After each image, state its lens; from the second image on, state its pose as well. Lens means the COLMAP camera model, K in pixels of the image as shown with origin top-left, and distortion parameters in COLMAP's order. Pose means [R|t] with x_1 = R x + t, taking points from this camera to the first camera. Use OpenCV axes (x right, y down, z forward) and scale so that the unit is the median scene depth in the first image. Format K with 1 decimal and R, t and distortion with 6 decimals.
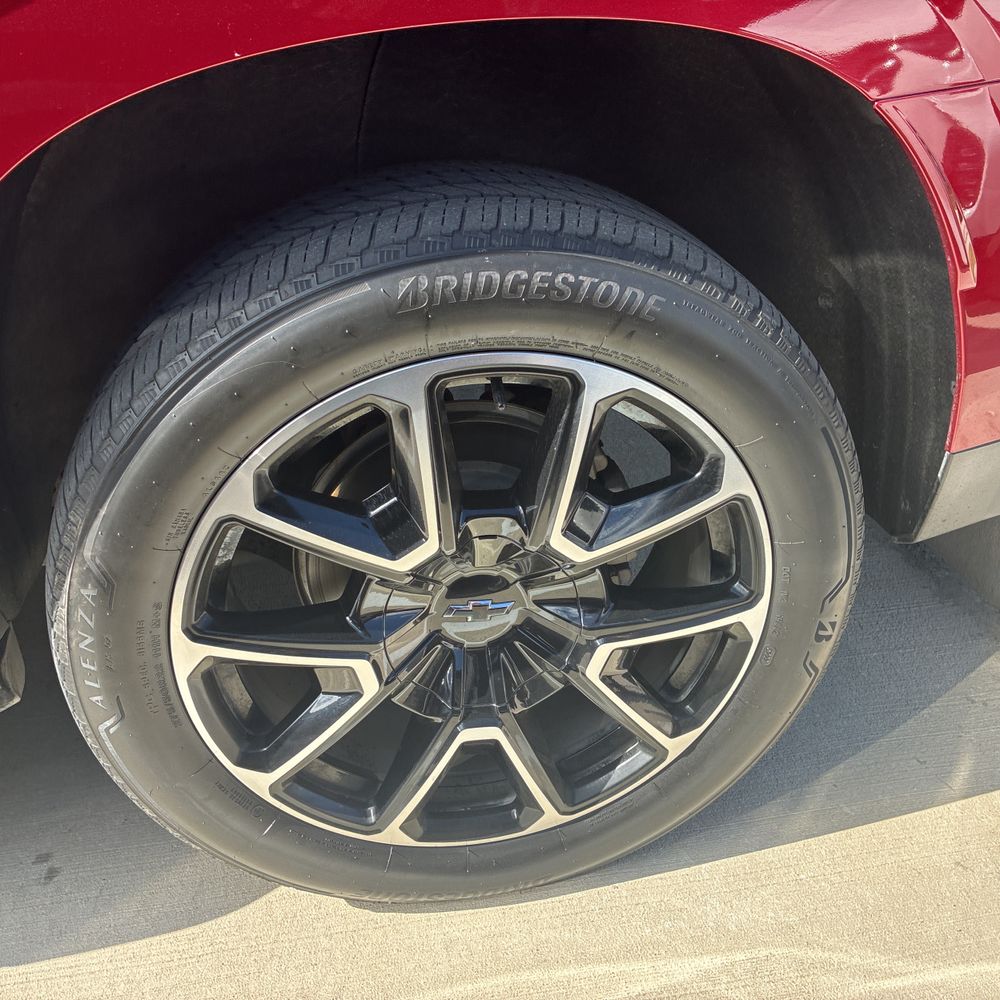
lens RADIAL K [[1020.4, 0, 500.0], [0, 1020.4, 500.0], [0, 0, 1]] dist [0.008683, 0.000672]
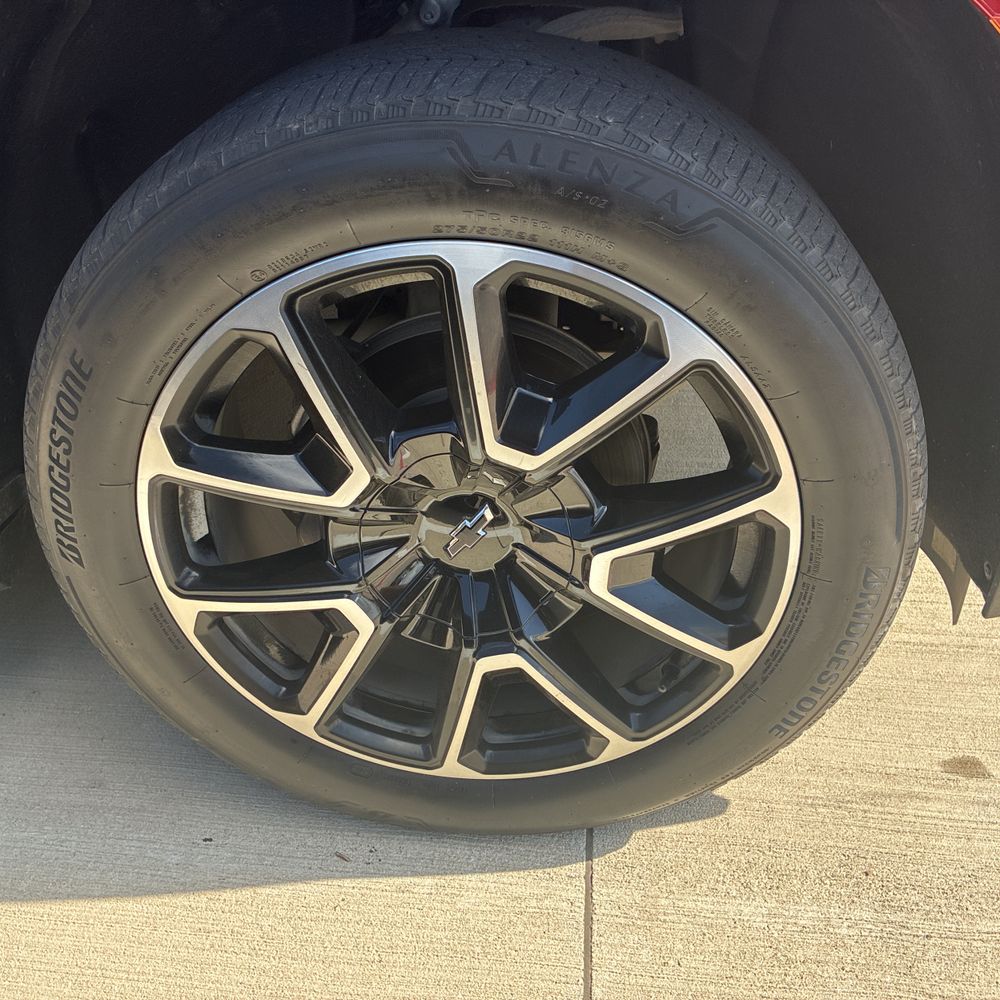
lens RADIAL K [[1020.4, 0, 500.0], [0, 1020.4, 500.0], [0, 0, 1]] dist [0.008683, 0.000672]
pose [[0.912156, -0.128970, -0.389021, 0.365215], [0.158890, 0.986243, 0.045592, 0.040031], [0.377789, -0.103398, 0.920100, 0.157148]]
